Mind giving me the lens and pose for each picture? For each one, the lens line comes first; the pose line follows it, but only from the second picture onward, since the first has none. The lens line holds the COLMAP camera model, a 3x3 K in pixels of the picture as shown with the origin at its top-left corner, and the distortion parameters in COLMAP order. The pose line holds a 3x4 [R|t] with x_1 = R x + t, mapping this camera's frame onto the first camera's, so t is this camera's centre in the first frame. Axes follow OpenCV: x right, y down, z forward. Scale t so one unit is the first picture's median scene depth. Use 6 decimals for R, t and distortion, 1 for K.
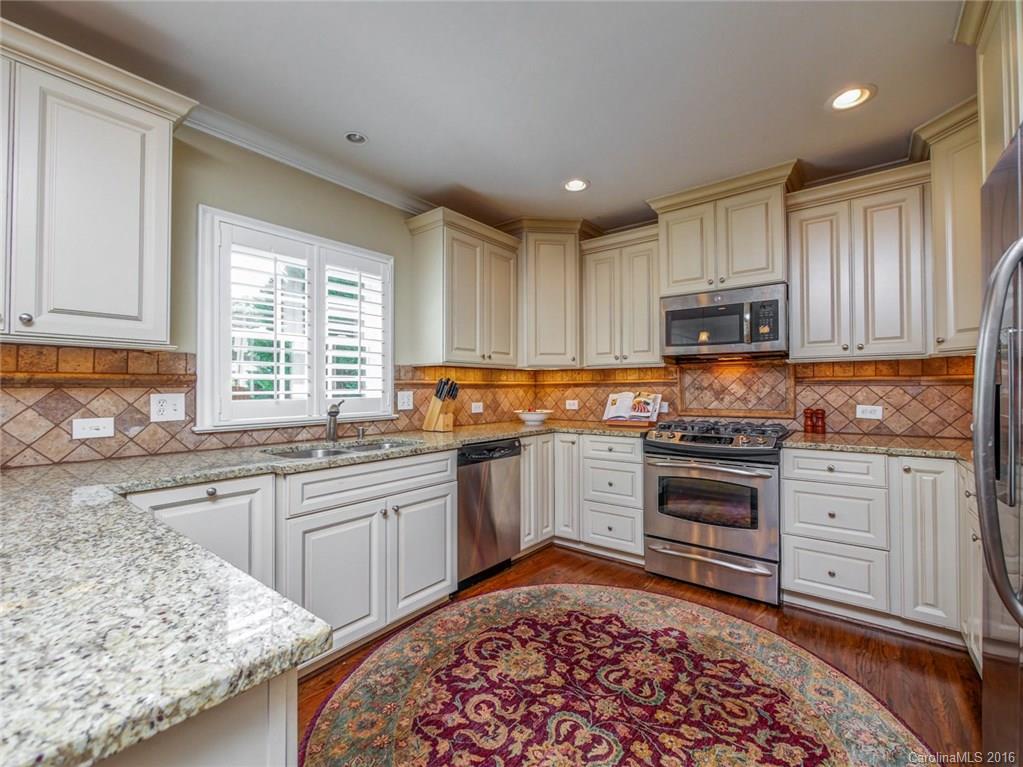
lens RADIAL K [[443.9, 0, 519.0], [0, 443.9, 383.0], [0, 0, 1]] dist [-0.005918, 0.000489]
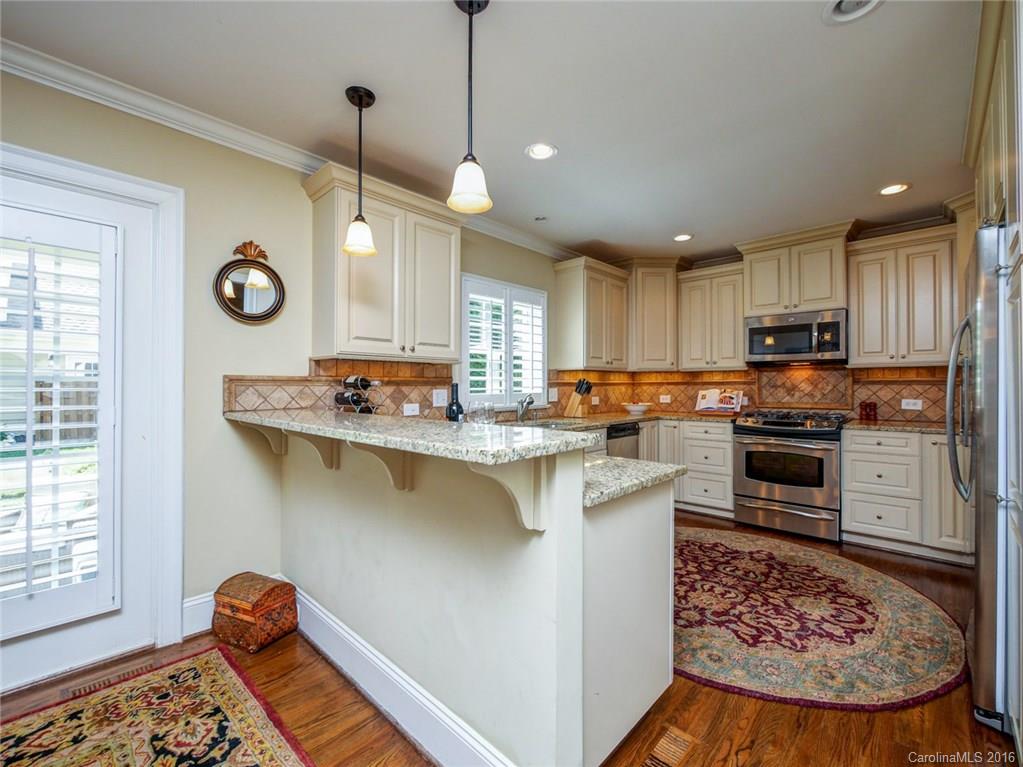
lens RADIAL K [[443.9, 0, 517.7], [0, 443.9, 383.2], [0, 0, 1]] dist [-0.005918, 0.000489]
pose [[0.995580, 0.001156, -0.093915, -0.294050], [-0.000527, 0.999977, 0.006718, -0.007950], [0.093920, -0.006638, 0.995558, -0.483526]]
